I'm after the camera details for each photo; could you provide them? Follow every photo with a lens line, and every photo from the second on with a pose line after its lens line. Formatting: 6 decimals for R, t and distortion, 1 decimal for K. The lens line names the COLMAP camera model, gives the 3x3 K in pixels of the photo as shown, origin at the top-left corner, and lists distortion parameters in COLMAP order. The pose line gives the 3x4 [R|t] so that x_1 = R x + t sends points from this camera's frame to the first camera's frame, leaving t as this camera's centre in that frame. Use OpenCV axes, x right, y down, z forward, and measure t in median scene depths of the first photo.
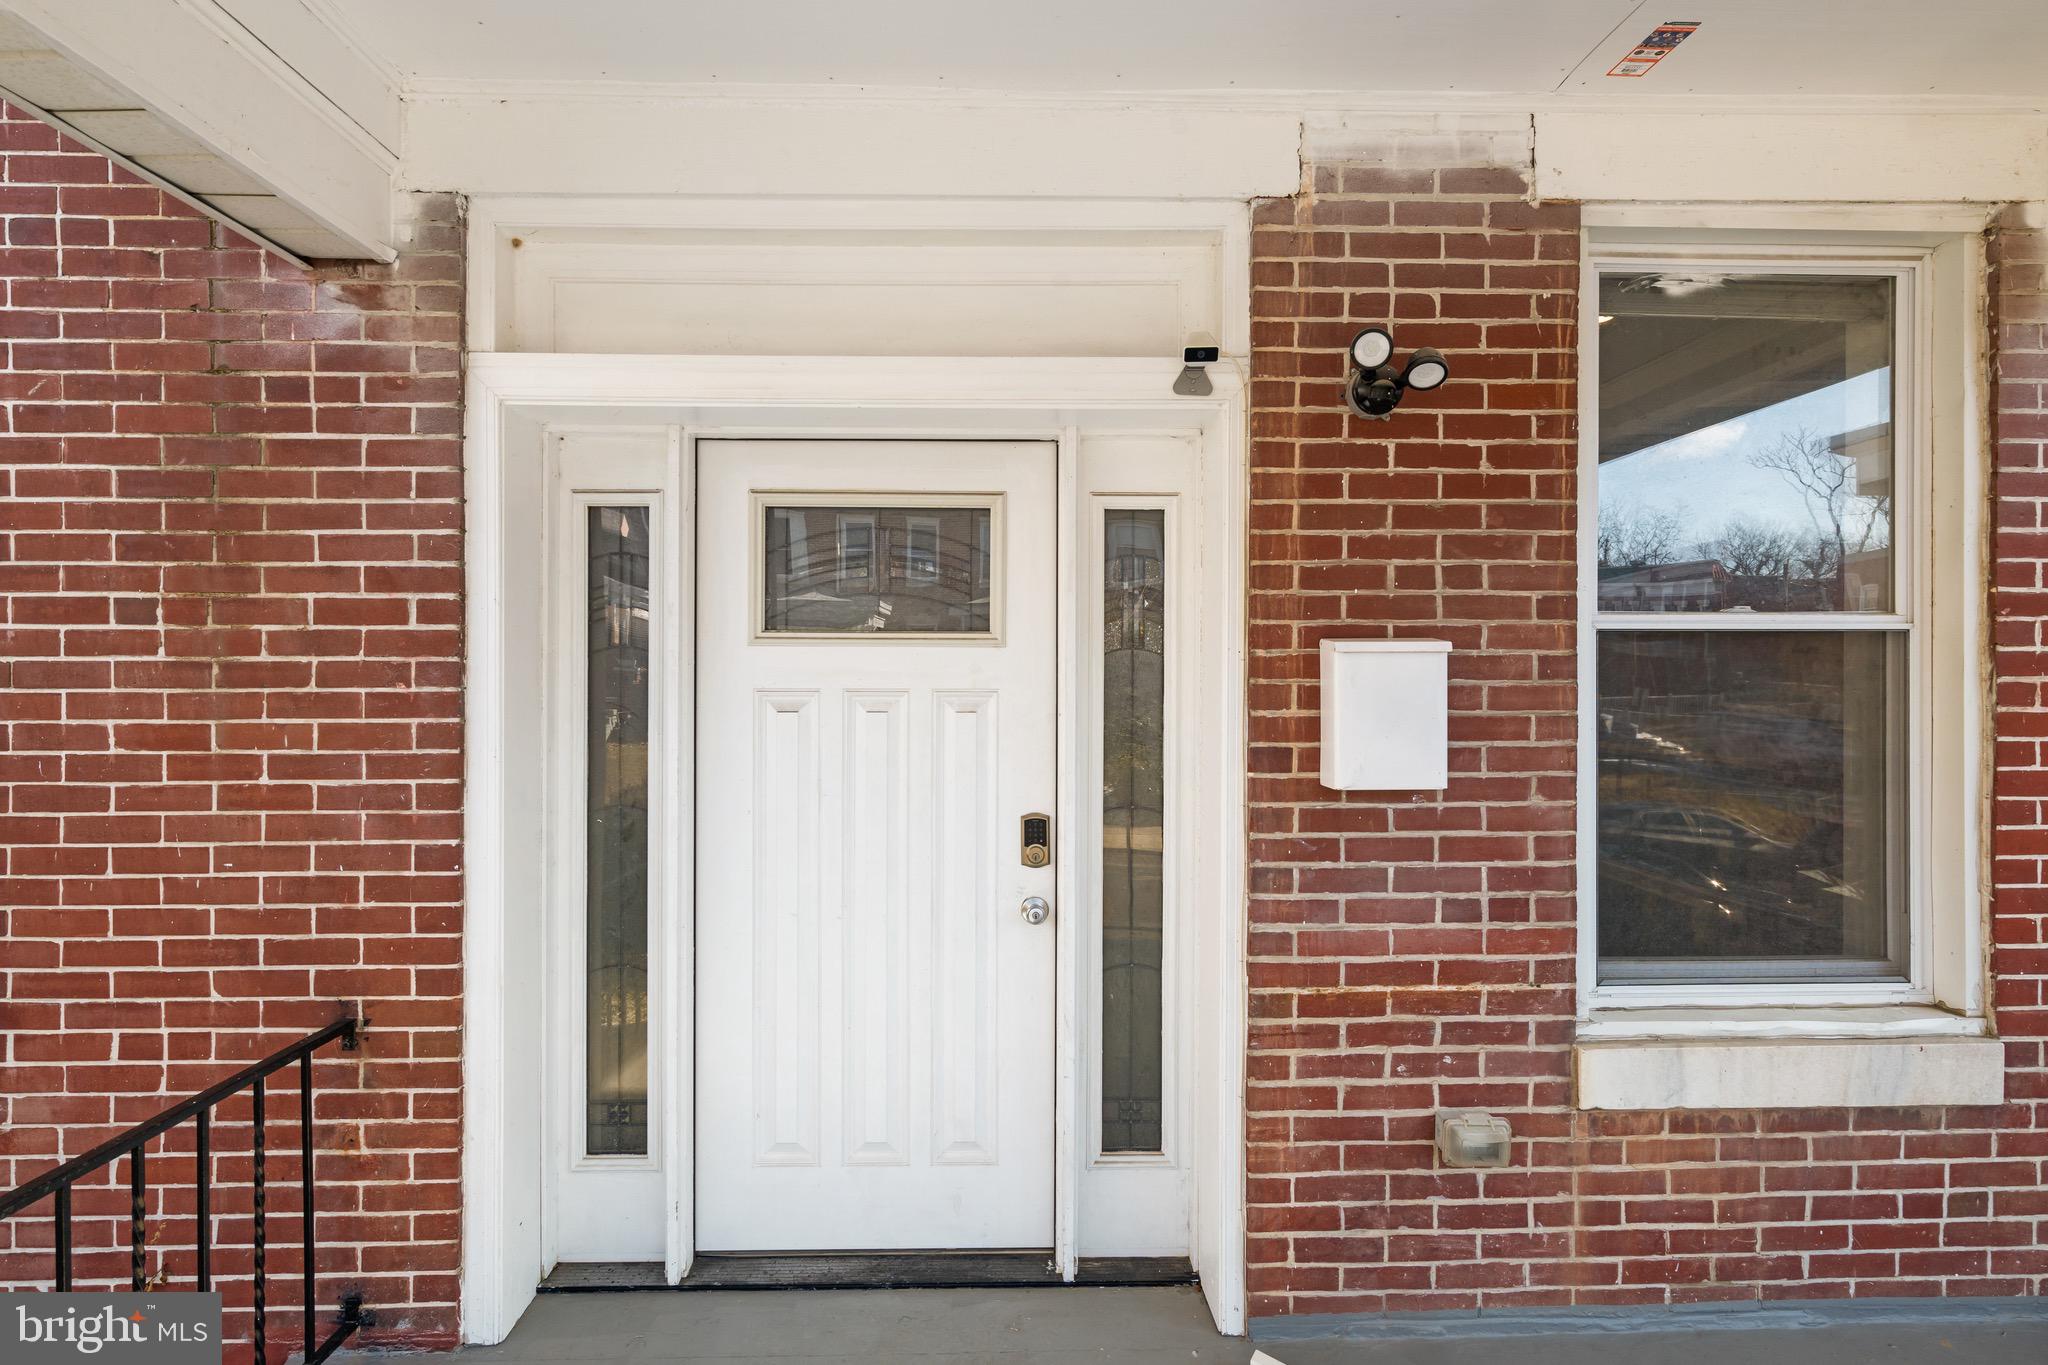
lens RADIAL K [[1067.1, 0, 1028.0], [0, 1067.1, 680.2], [0, 0, 1]] dist [0.005156, 0.000660]
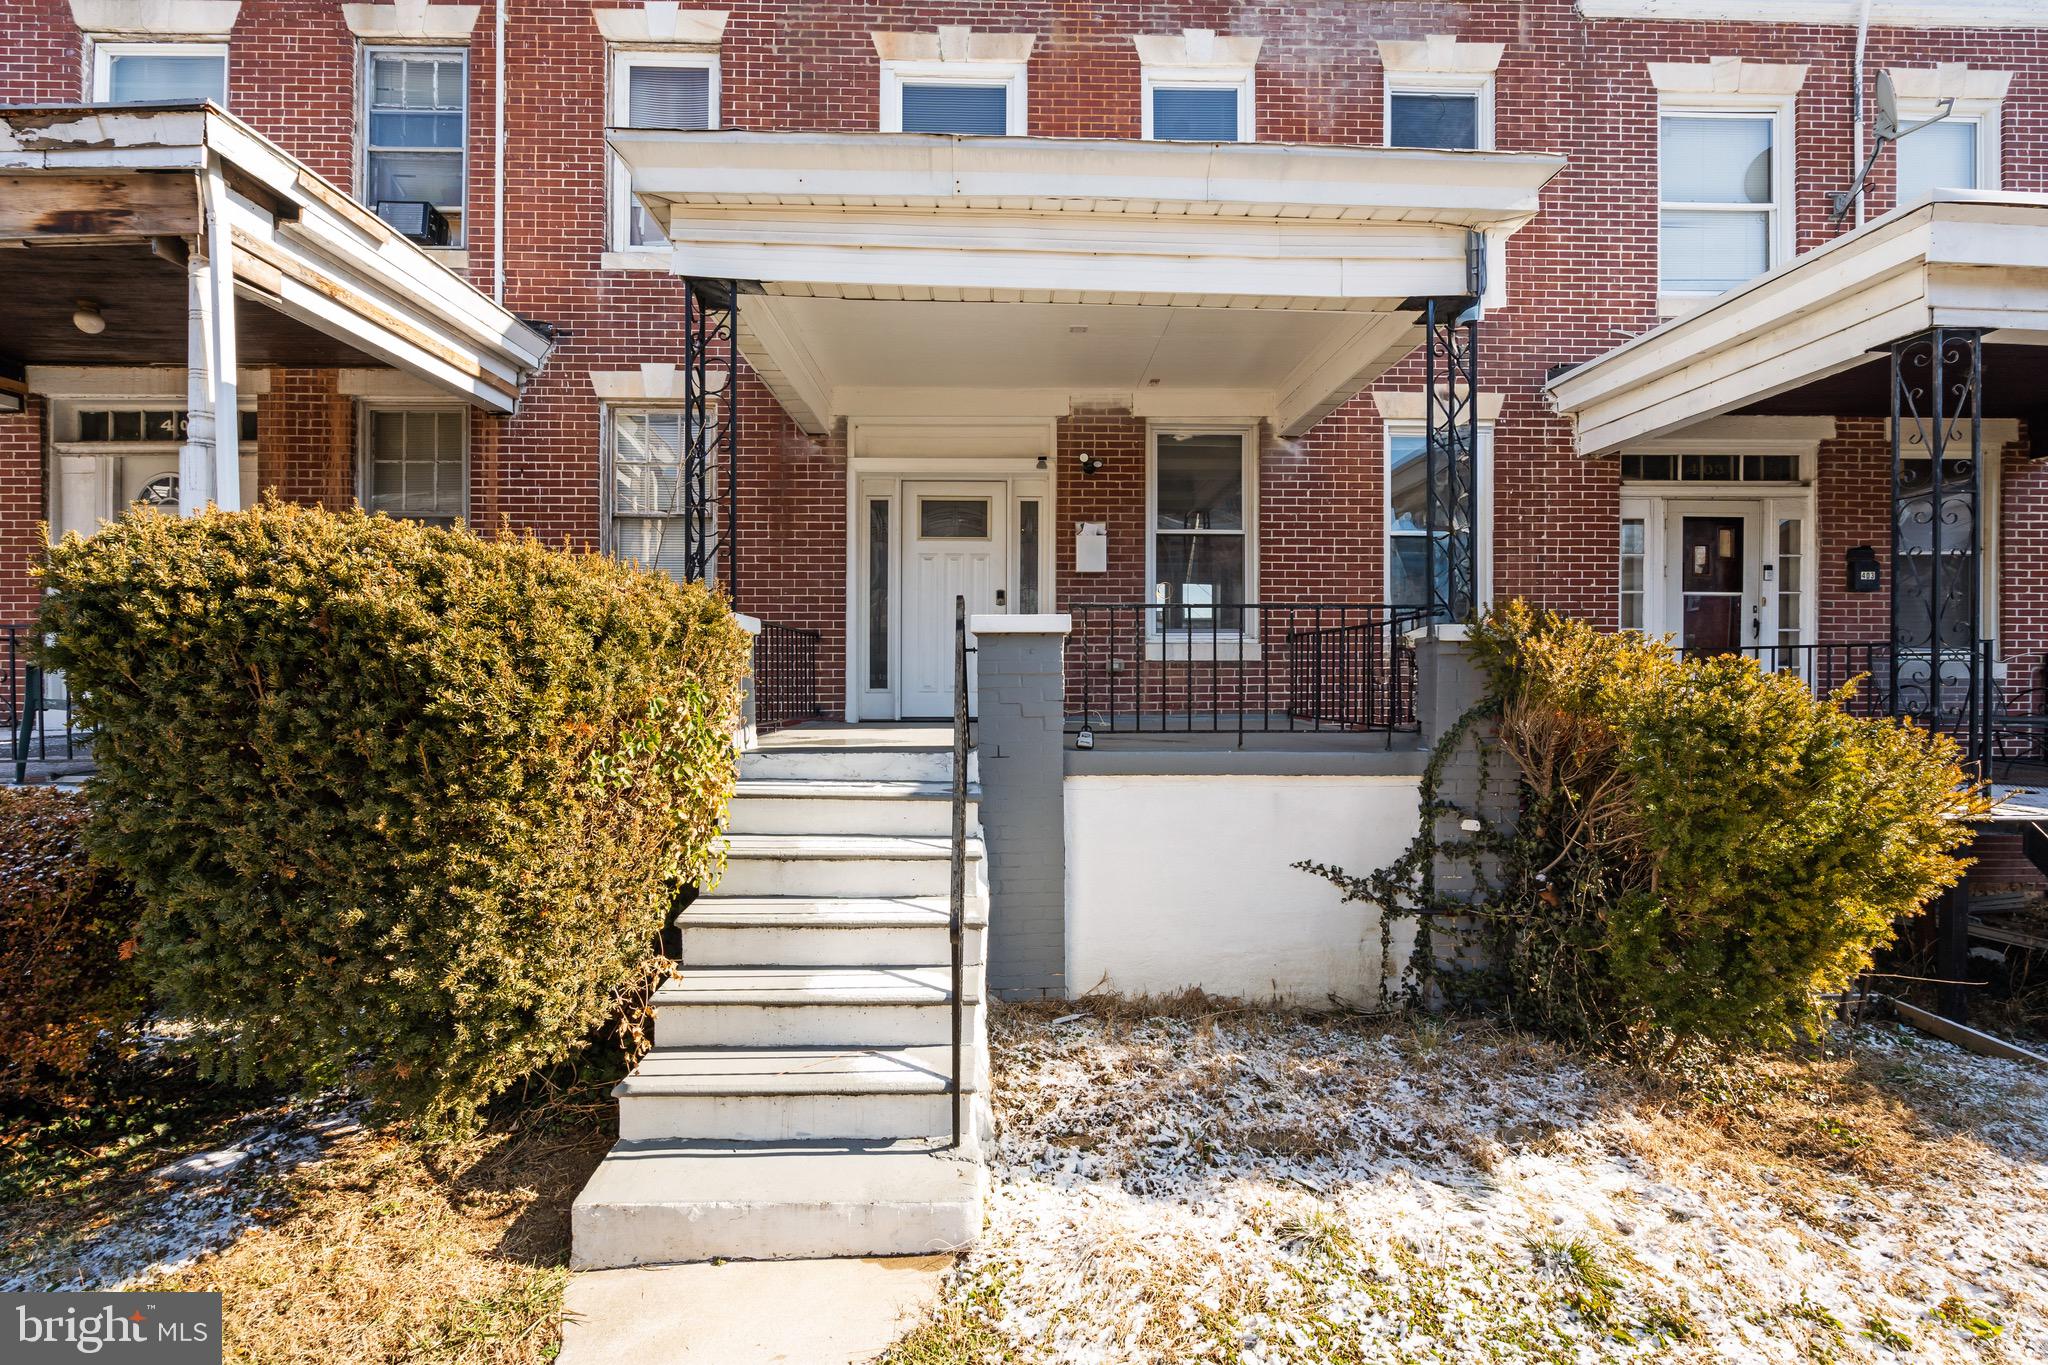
lens RADIAL K [[962.3, 0, 1021.1], [0, 962.3, 685.6], [0, 0, 1]] dist [-0.000437, -0.002133]
pose [[0.999968, 0.000976, -0.007887, 0.111021], [-0.001141, 0.999779, -0.020975, 0.559962], [0.007865, 0.020984, 0.999749, -2.340116]]
